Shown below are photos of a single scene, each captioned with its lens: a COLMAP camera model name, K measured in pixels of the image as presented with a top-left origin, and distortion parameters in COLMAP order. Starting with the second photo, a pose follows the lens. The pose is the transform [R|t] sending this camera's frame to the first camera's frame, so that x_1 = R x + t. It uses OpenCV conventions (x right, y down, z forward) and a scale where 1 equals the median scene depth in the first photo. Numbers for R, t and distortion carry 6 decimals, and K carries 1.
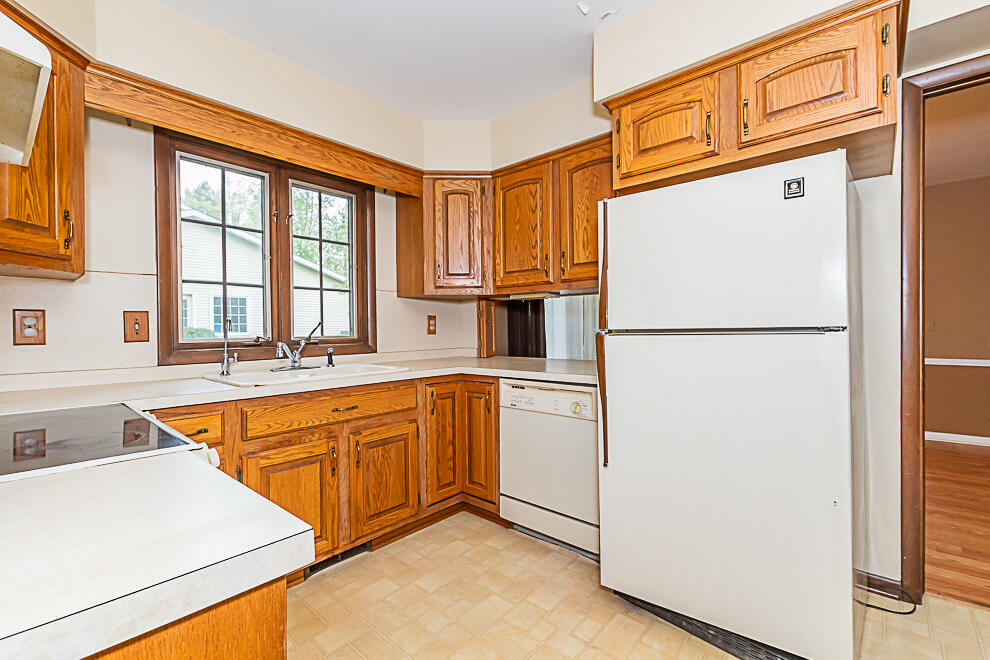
lens RADIAL K [[436.9, 0, 496.2], [0, 436.9, 330.7], [0, 0, 1]] dist [0.000926, 0.000015]
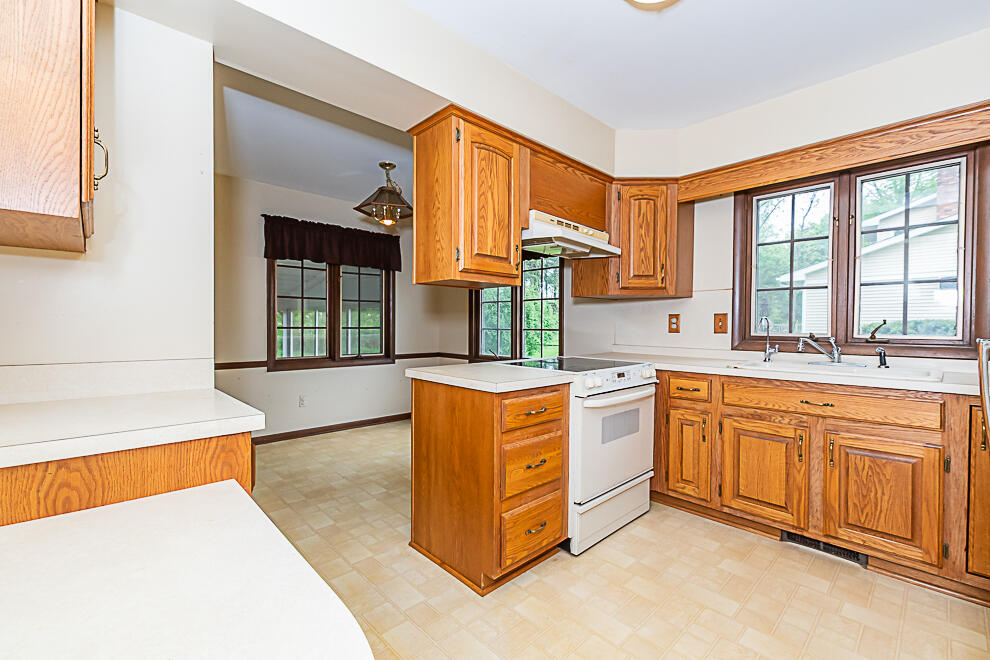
lens RADIAL K [[425.9, 0, 495.0], [0, 425.9, 330.0], [0, 0, 1]] dist [0.004042, 0.000023]
pose [[-0.089155, 0.021948, -0.995776, 0.715089], [-0.011681, 0.999665, 0.023080, -0.011507], [0.995949, 0.013690, -0.088869, 0.312861]]
